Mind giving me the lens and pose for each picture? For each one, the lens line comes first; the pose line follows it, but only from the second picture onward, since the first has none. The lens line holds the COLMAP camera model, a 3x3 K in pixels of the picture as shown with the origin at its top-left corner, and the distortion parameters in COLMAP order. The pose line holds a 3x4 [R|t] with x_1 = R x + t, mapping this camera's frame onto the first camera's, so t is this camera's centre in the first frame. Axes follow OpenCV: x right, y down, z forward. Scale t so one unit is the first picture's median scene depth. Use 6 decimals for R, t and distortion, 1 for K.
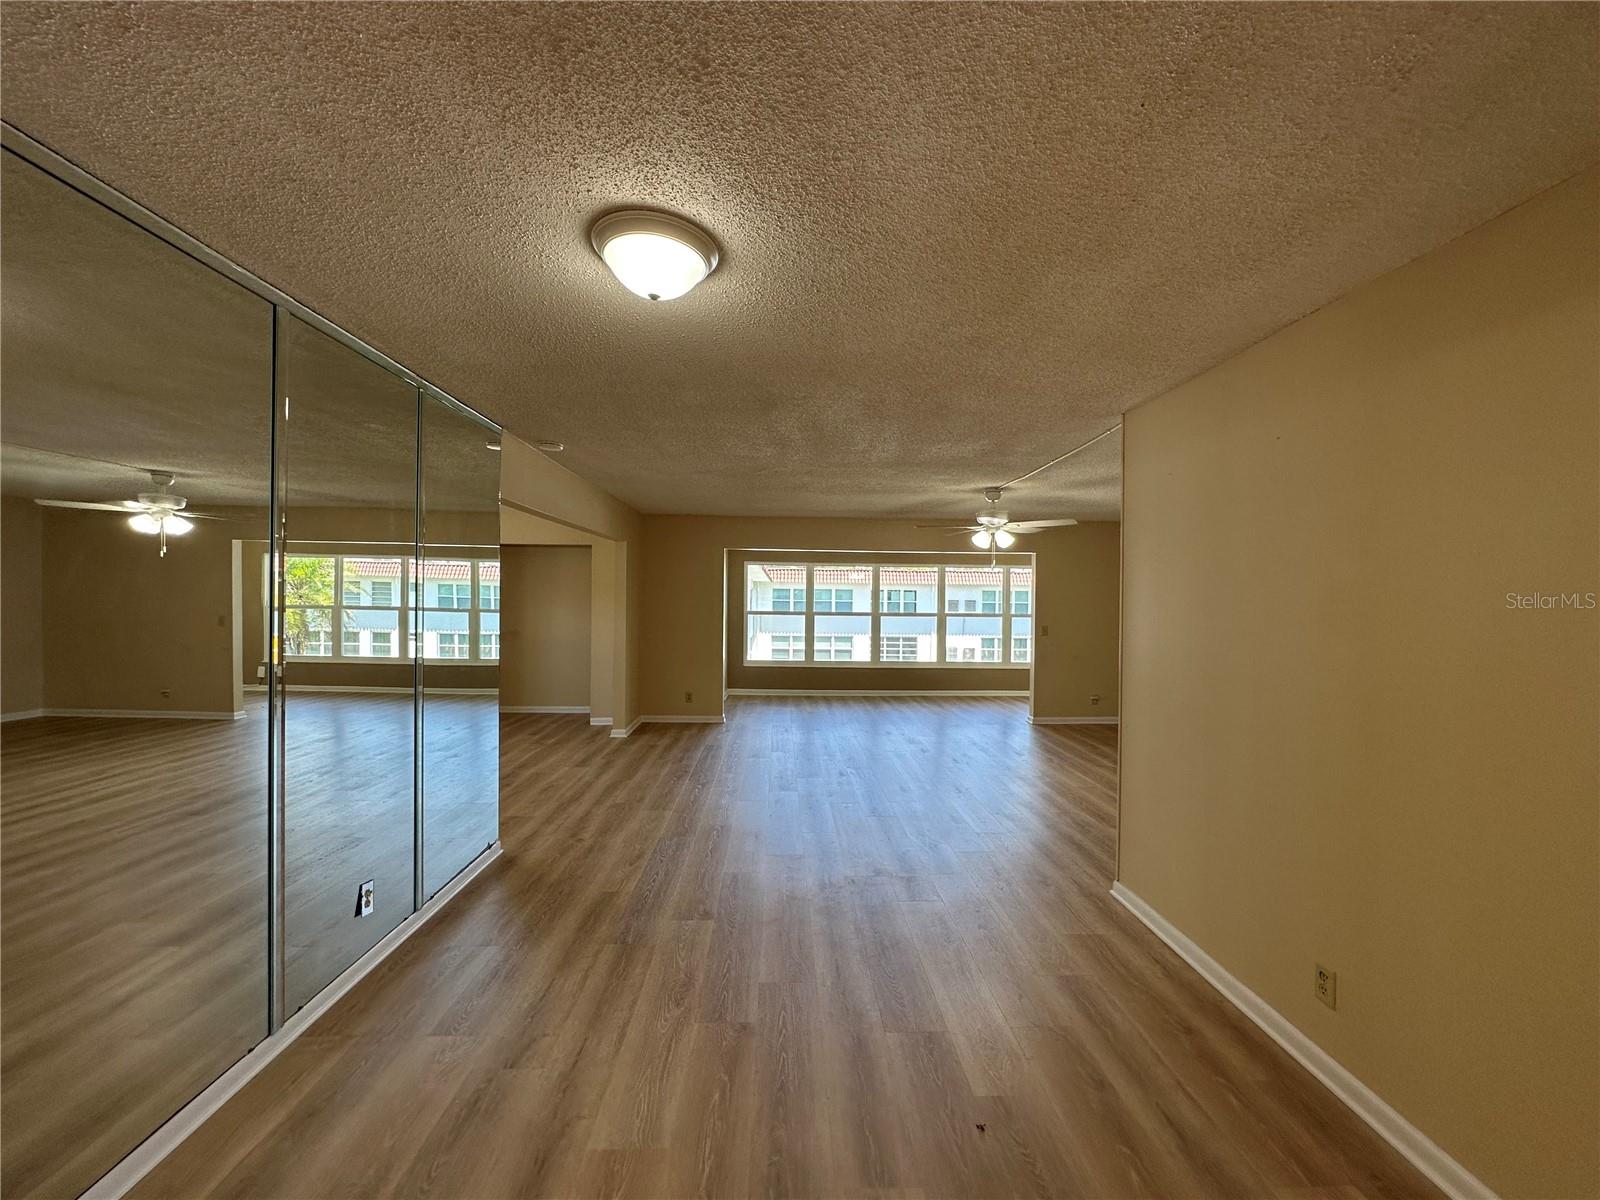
lens RADIAL K [[636.5, 0, 798.0], [0, 636.5, 605.4], [0, 0, 1]] dist [-0.001127, 0.000471]
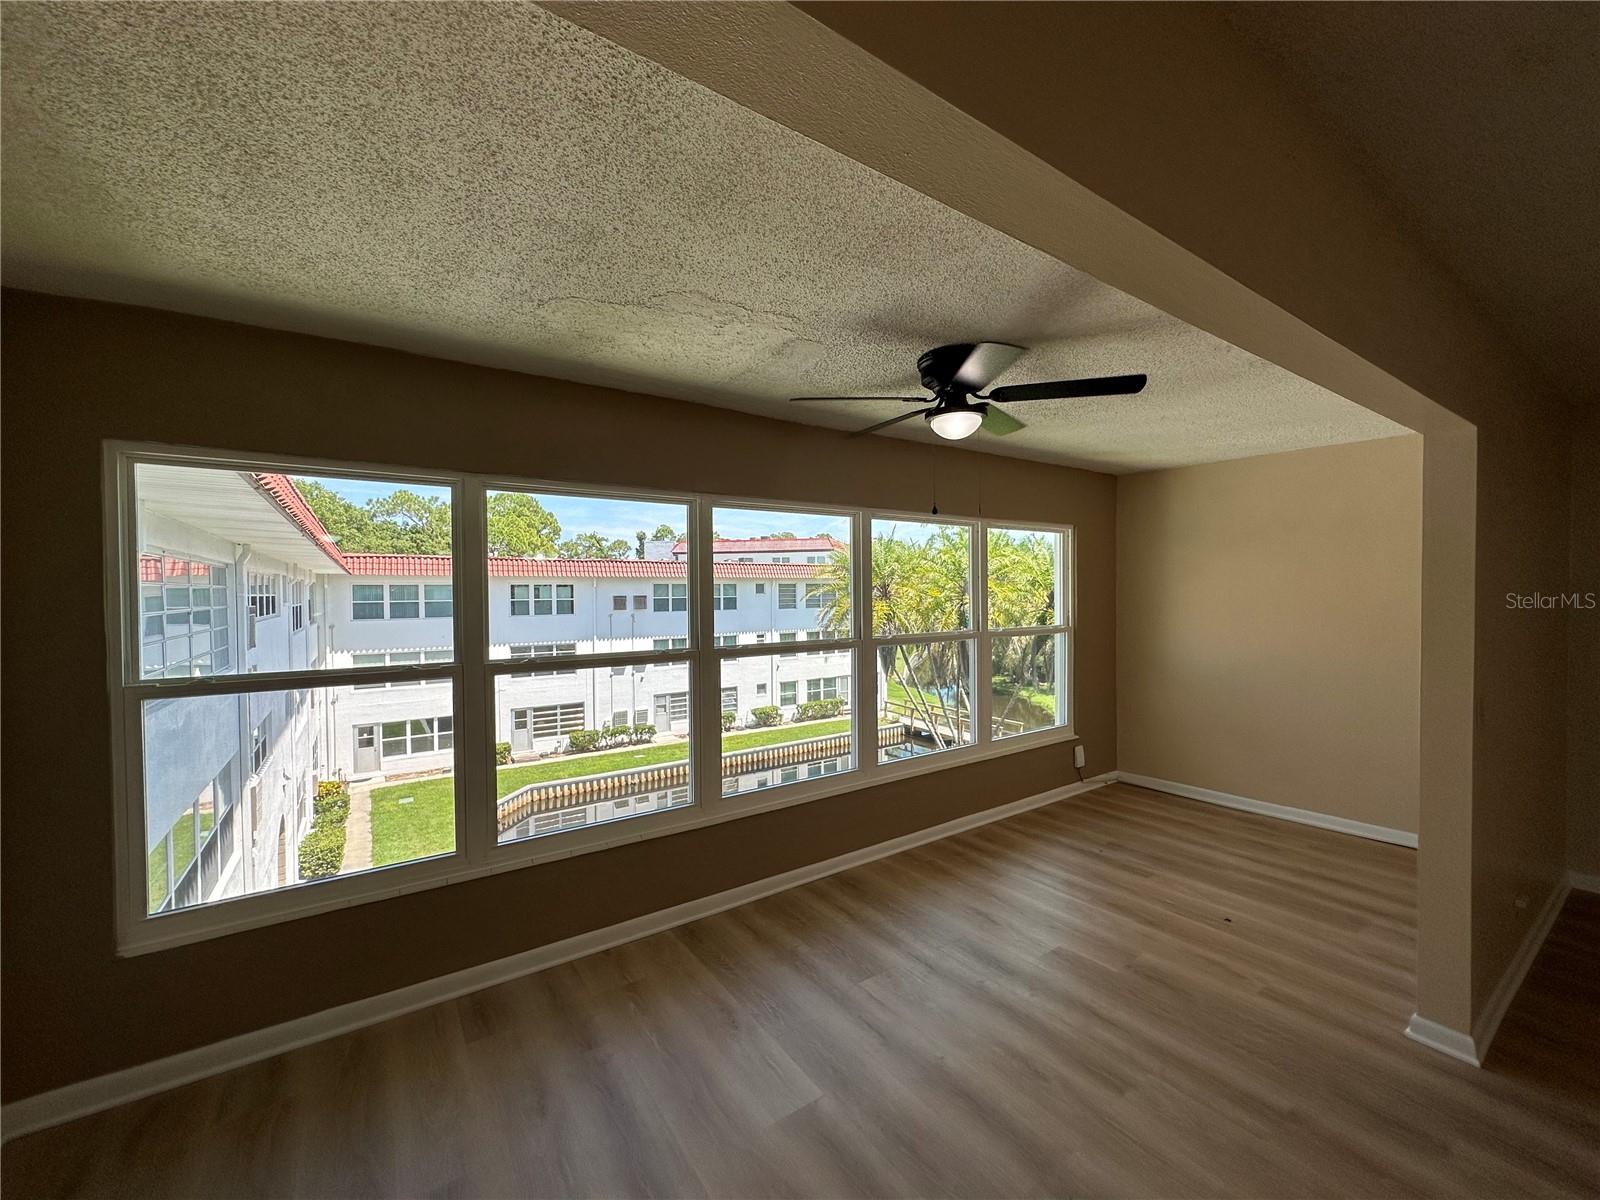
lens RADIAL K [[636.5, 0, 798.0], [0, 636.5, 605.4], [0, 0, 1]] dist [-0.001127, 0.000471]
pose [[0.844209, -0.028821, 0.535238, -0.001382], [0.024709, 0.999584, 0.014853, -0.003487], [-0.535444, 0.000686, 0.844571, 0.196770]]
